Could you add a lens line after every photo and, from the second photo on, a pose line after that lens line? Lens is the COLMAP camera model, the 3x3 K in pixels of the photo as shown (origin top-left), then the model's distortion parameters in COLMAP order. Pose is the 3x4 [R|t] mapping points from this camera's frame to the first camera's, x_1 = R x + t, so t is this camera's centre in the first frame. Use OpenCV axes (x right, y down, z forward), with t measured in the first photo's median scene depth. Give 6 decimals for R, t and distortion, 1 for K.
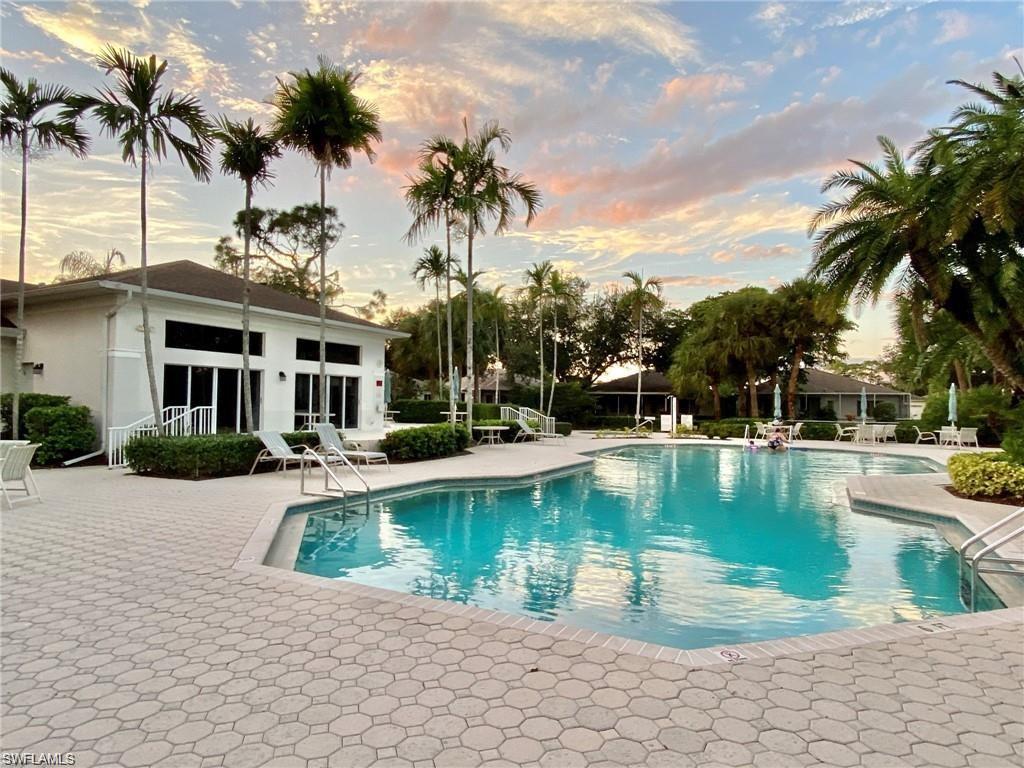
lens RADIAL K [[571.7, 0, 537.3], [0, 571.7, 381.5], [0, 0, 1]] dist [0.034972, -0.000201]
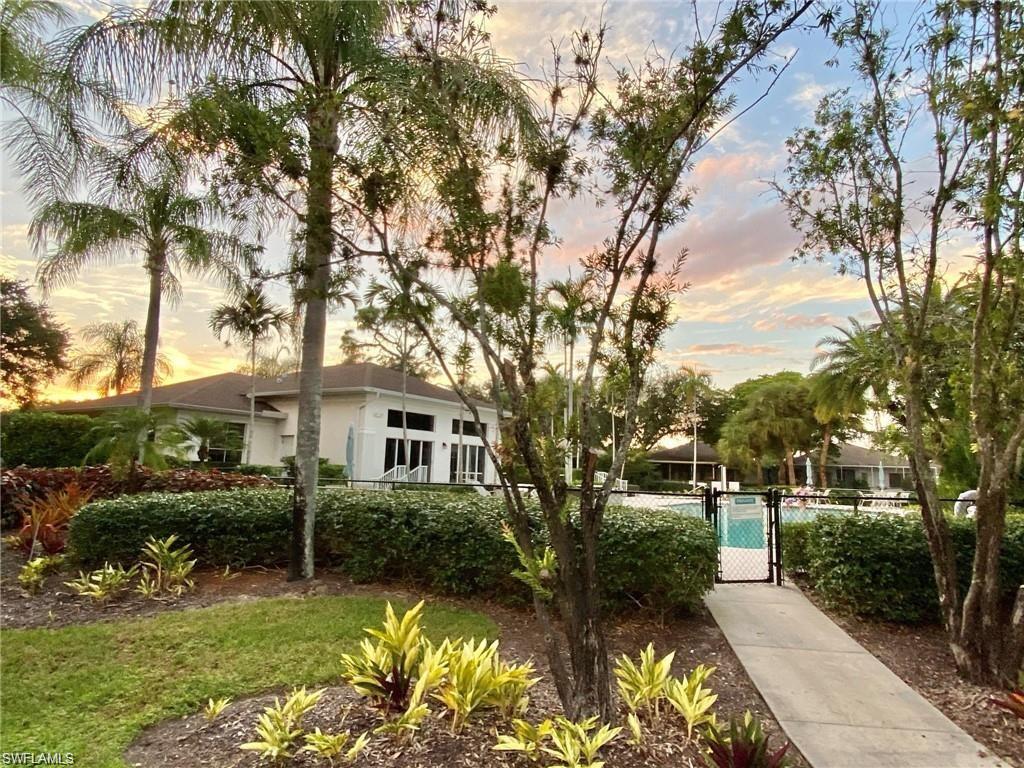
lens RADIAL K [[581.0, 0, 512.0], [0, 581.0, 384.0], [0, 0, 1]] dist [0.000621, -0.000049]
pose [[0.994891, 0.008312, -0.100614, -0.063410], [-0.019062, 0.994145, -0.106362, -0.005377], [0.099141, 0.107737, 0.989224, -0.215079]]
